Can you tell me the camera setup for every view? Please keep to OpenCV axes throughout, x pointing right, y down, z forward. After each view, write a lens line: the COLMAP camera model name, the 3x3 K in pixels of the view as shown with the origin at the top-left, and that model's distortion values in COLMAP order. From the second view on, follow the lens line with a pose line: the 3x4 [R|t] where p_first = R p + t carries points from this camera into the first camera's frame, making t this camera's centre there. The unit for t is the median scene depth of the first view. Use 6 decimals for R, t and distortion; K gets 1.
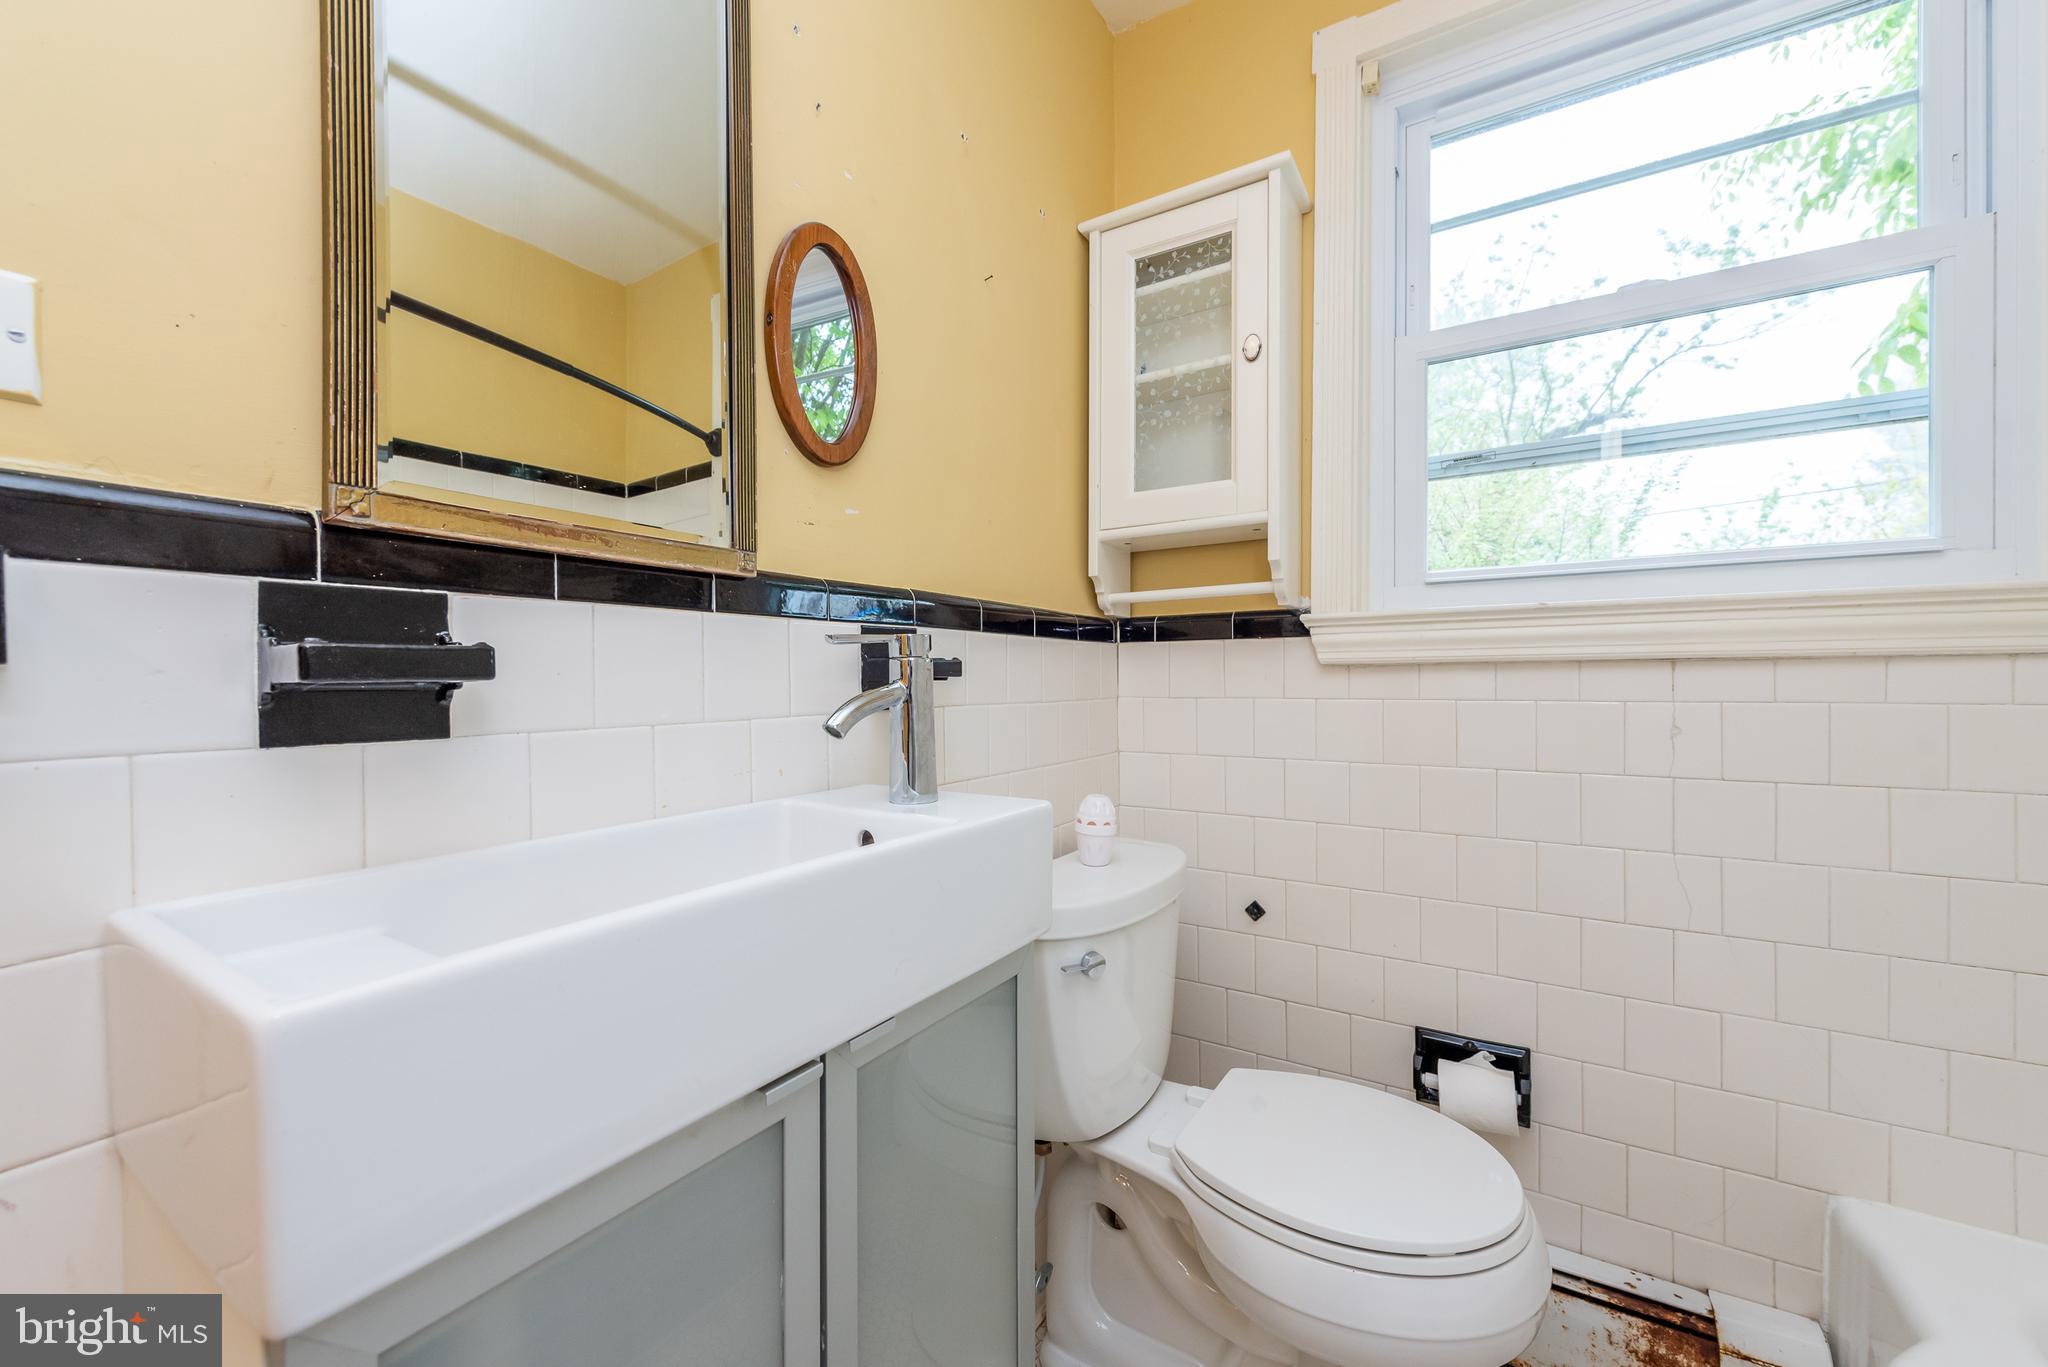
lens RADIAL K [[796.4, 0, 1028.2], [0, 796.4, 686.3], [0, 0, 1]] dist [0.008610, -0.002613]
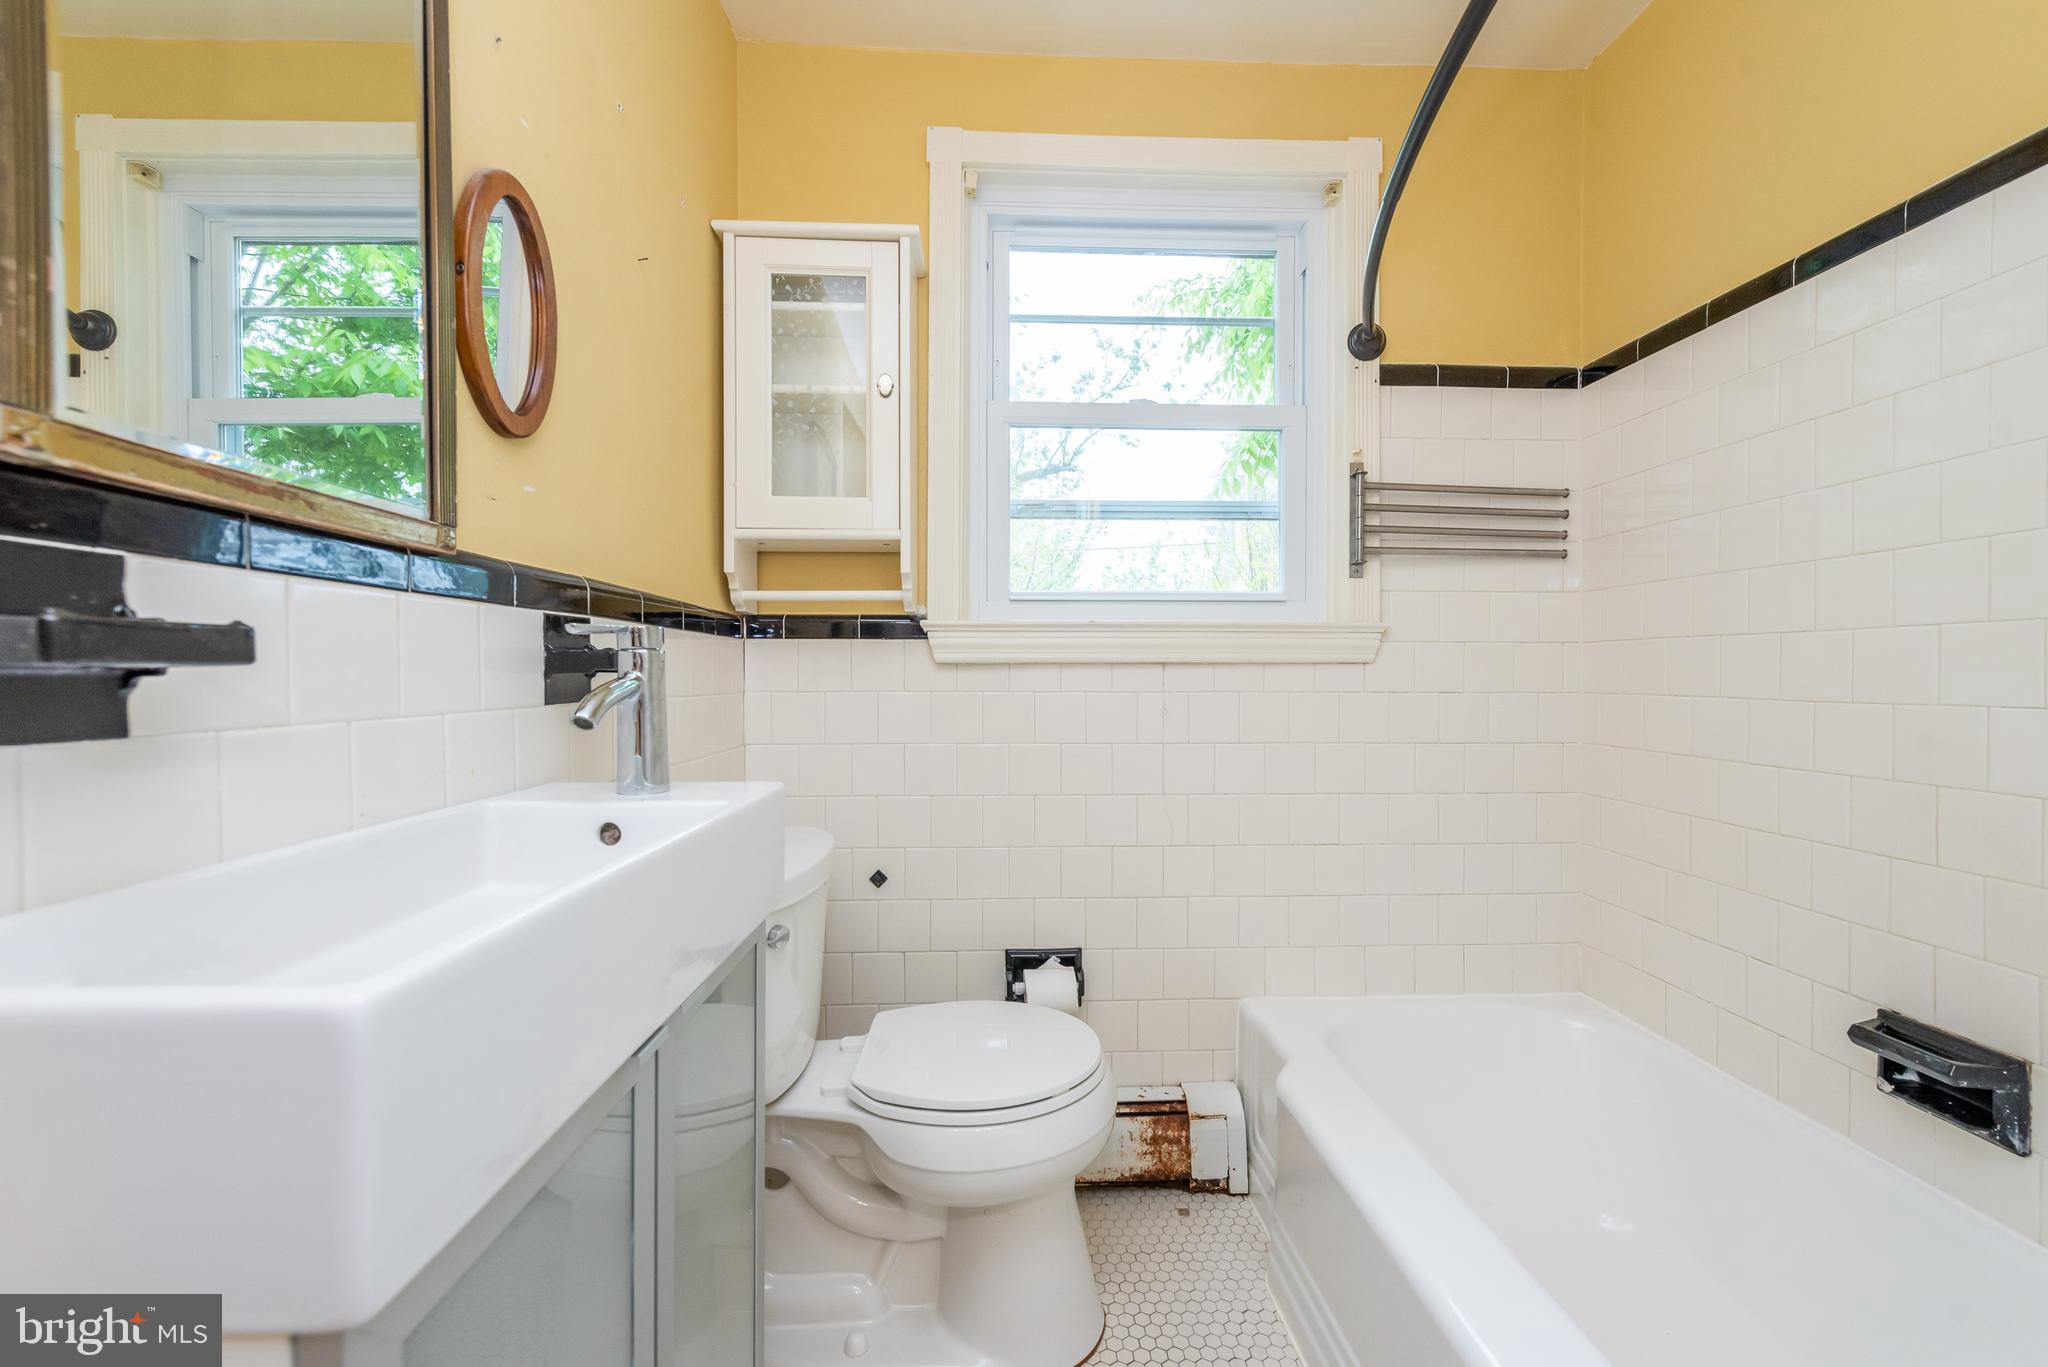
lens RADIAL K [[796.4, 0, 1027.5], [0, 796.4, 687.5], [0, 0, 1]] dist [0.008610, -0.002613]
pose [[0.830060, -0.002168, 0.557670, -0.197394], [-0.000204, 0.999991, 0.004191, 0.005025], [-0.557674, -0.003593, 0.830052, -0.068785]]
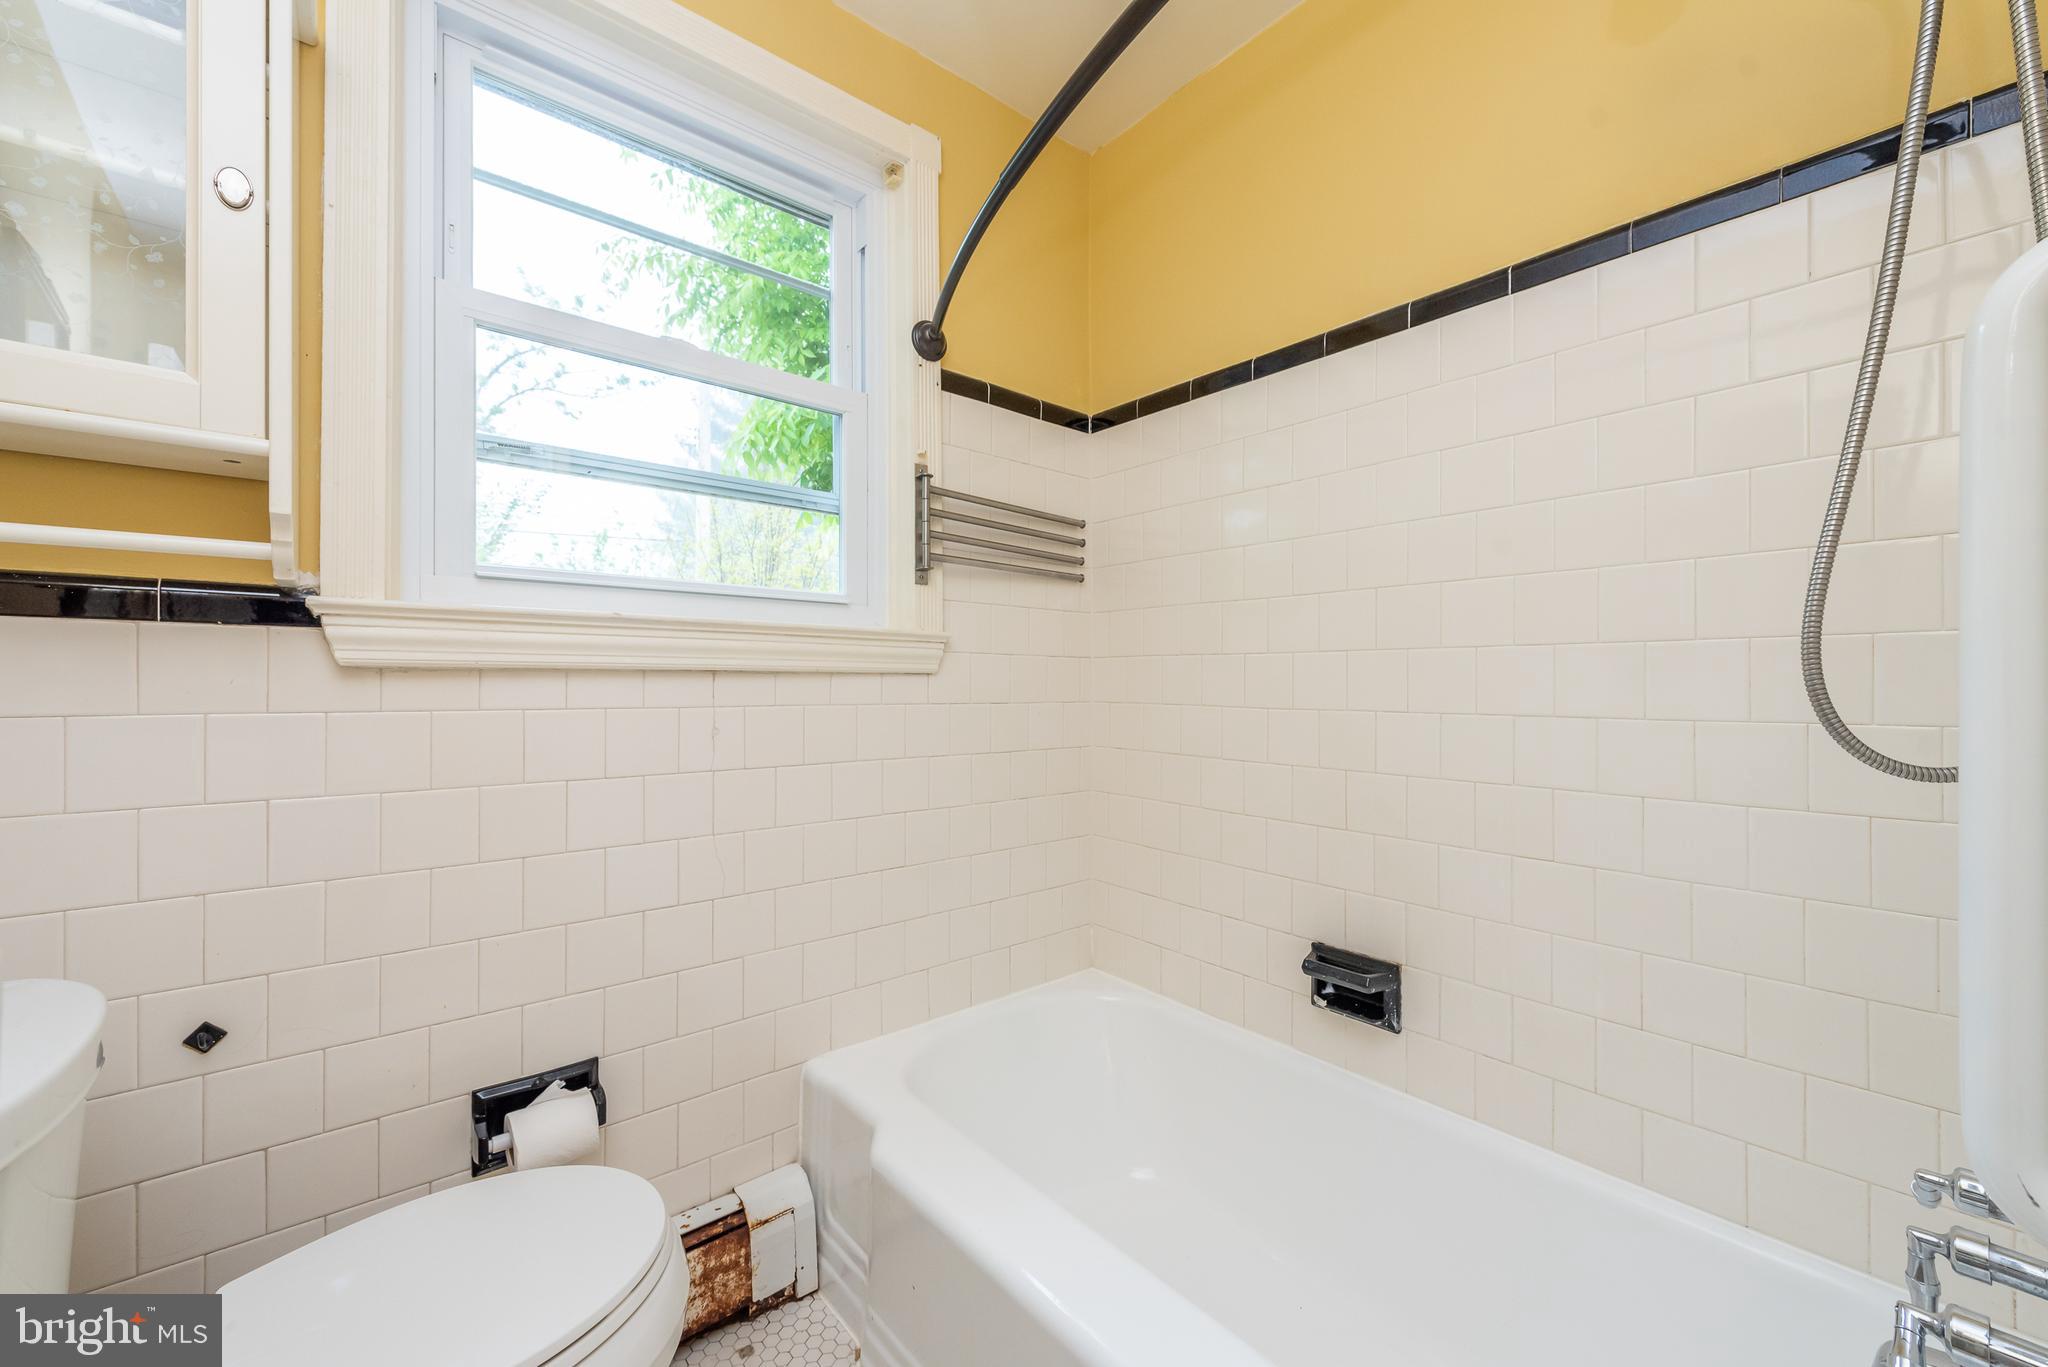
lens RADIAL K [[796.4, 0, 1031.8], [0, 796.4, 686.4], [0, 0, 1]] dist [0.008610, -0.002613]
pose [[0.314866, 0.004734, 0.949124, -0.149011], [0.002951, 0.999978, -0.005967, -0.002092], [-0.949132, 0.004680, 0.314845, 0.163746]]
